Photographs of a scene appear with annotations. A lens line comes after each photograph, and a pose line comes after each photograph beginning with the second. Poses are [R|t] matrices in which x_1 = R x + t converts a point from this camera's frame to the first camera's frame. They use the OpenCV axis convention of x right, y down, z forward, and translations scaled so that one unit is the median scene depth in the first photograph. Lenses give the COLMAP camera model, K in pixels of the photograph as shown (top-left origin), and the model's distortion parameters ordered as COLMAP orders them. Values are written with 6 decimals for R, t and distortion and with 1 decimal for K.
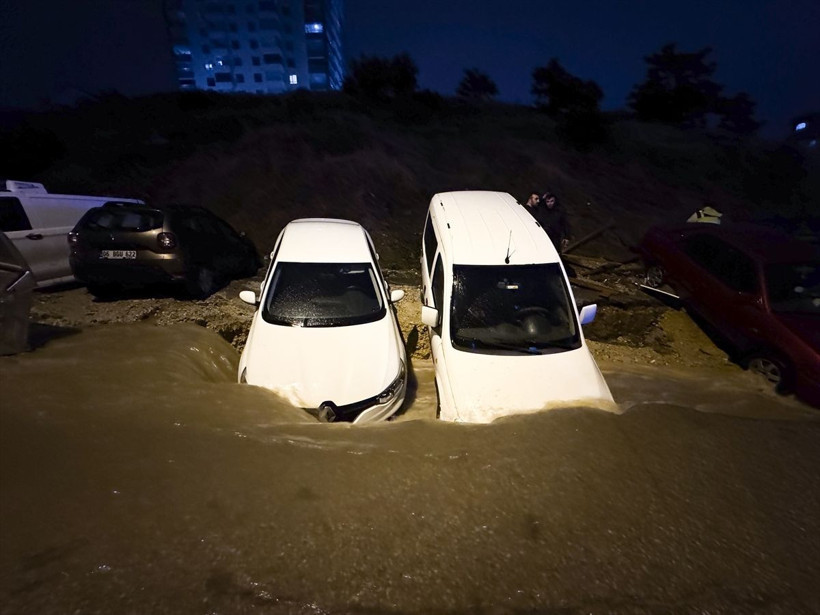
lens RADIAL K [[326.8, 0, 410.0], [0, 326.8, 307.5], [0, 0, 1]] dist [-0.002732, 0.000094]
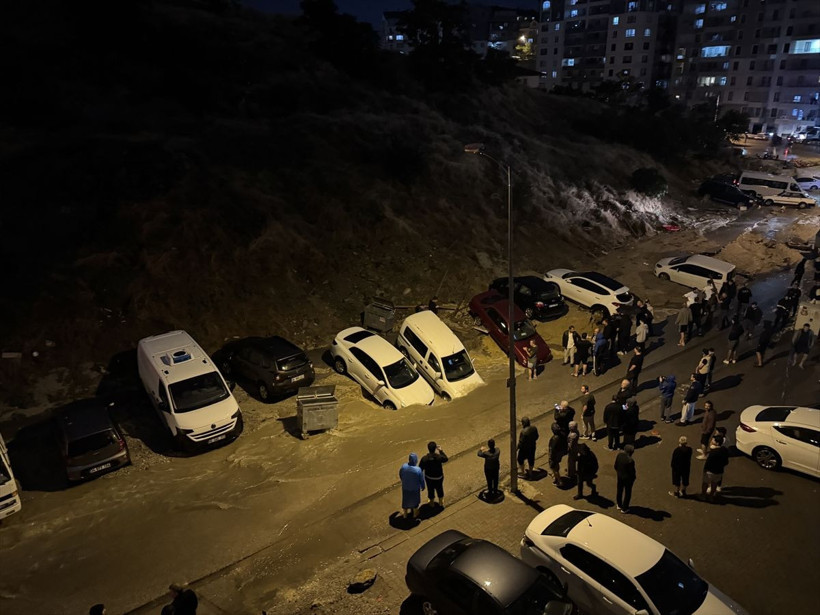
lens RADIAL K [[584.6, 0, 413.5], [0, 584.6, 307.0], [0, 0, 1]] dist [0.009139, 0.000230]
pose [[0.812825, -0.210105, 0.543297, -0.946612], [0.142147, 0.976032, 0.164787, -0.485223], [-0.564898, -0.056715, 0.823209, -1.098031]]
